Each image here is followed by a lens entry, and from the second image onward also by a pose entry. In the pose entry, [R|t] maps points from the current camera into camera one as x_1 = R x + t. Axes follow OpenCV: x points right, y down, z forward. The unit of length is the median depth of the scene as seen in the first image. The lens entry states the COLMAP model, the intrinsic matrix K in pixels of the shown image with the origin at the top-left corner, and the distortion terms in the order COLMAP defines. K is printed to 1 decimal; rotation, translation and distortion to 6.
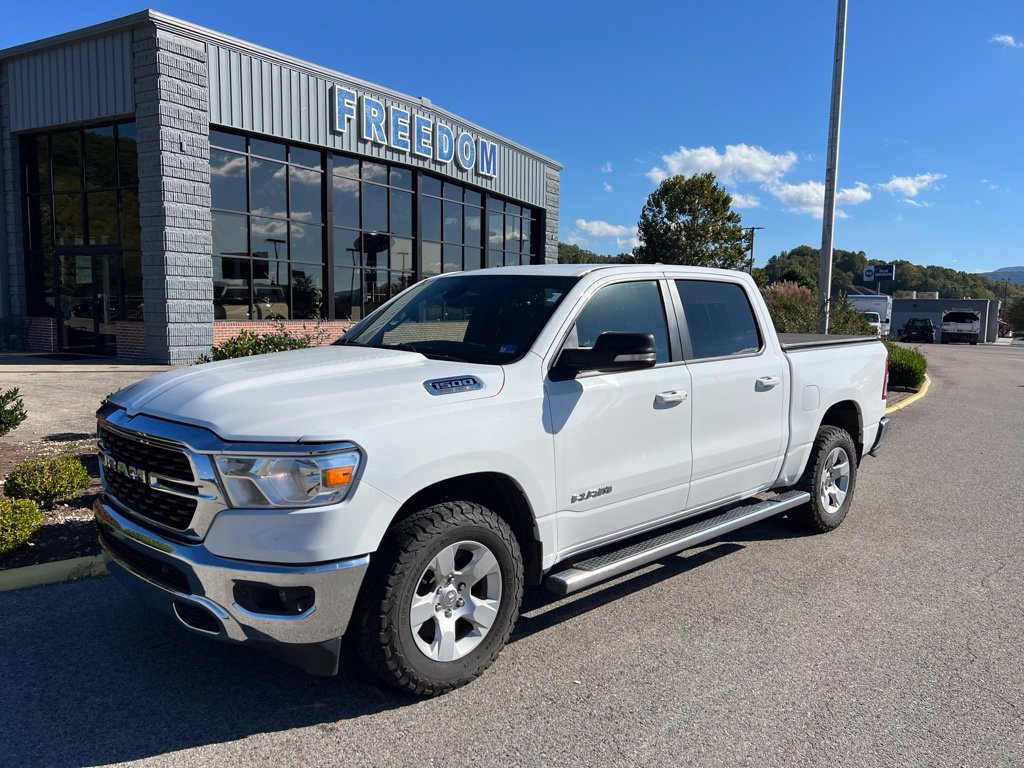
lens RADIAL K [[778.3, 0, 513.1], [0, 778.3, 391.2], [0, 0, 1]] dist [0.039836, -0.051680]
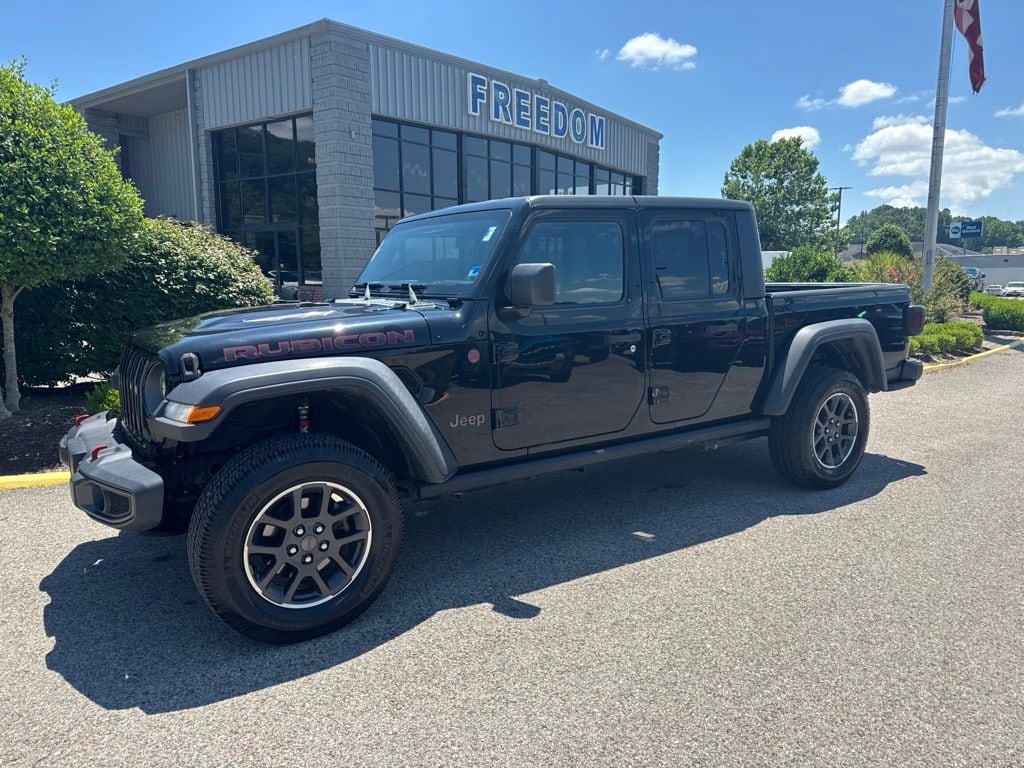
lens RADIAL K [[722.2, 0, 496.2], [0, 722.2, 403.3], [0, 0, 1]] dist [0.030905, -0.035933]
pose [[0.991545, -0.000217, -0.129760, -0.047686], [0.009012, 0.997699, 0.067191, 0.013910], [0.129446, -0.067793, 0.989266, -0.059402]]
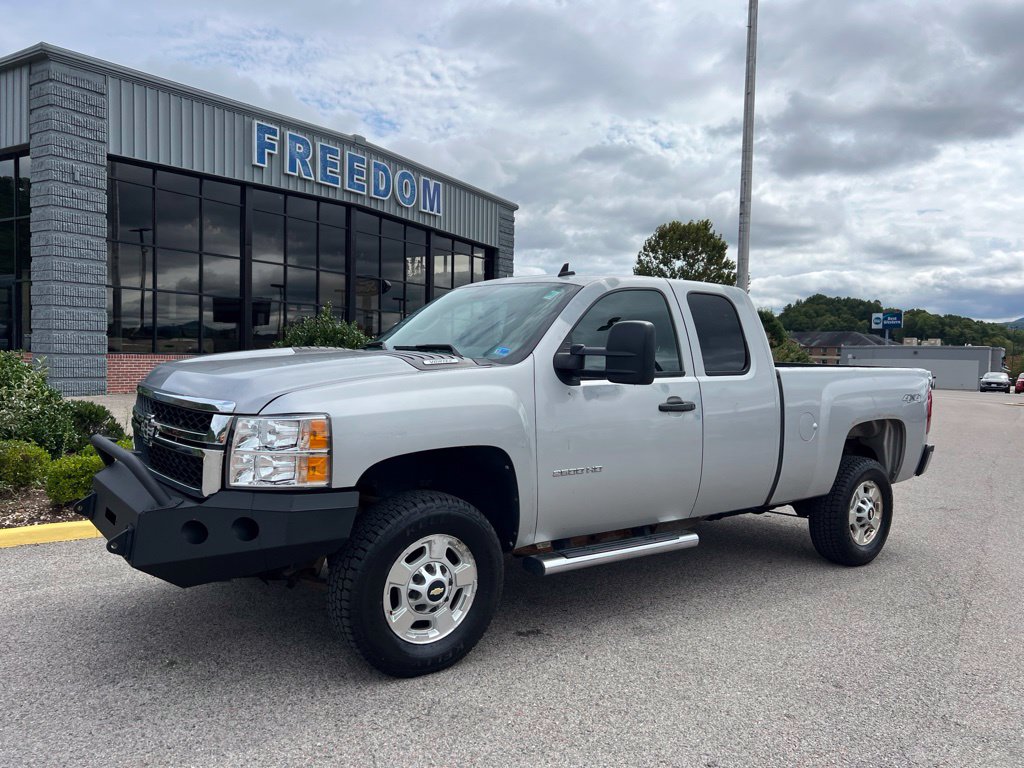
lens RADIAL K [[778.3, 0, 516.6], [0, 778.3, 384.8], [0, 0, 1]] dist [0.039836, -0.051680]
pose [[0.999794, 0.005782, -0.019437, 0.116371], [-0.007093, 0.997658, -0.068035, 0.009911], [0.018999, 0.068159, 0.997494, 0.030997]]
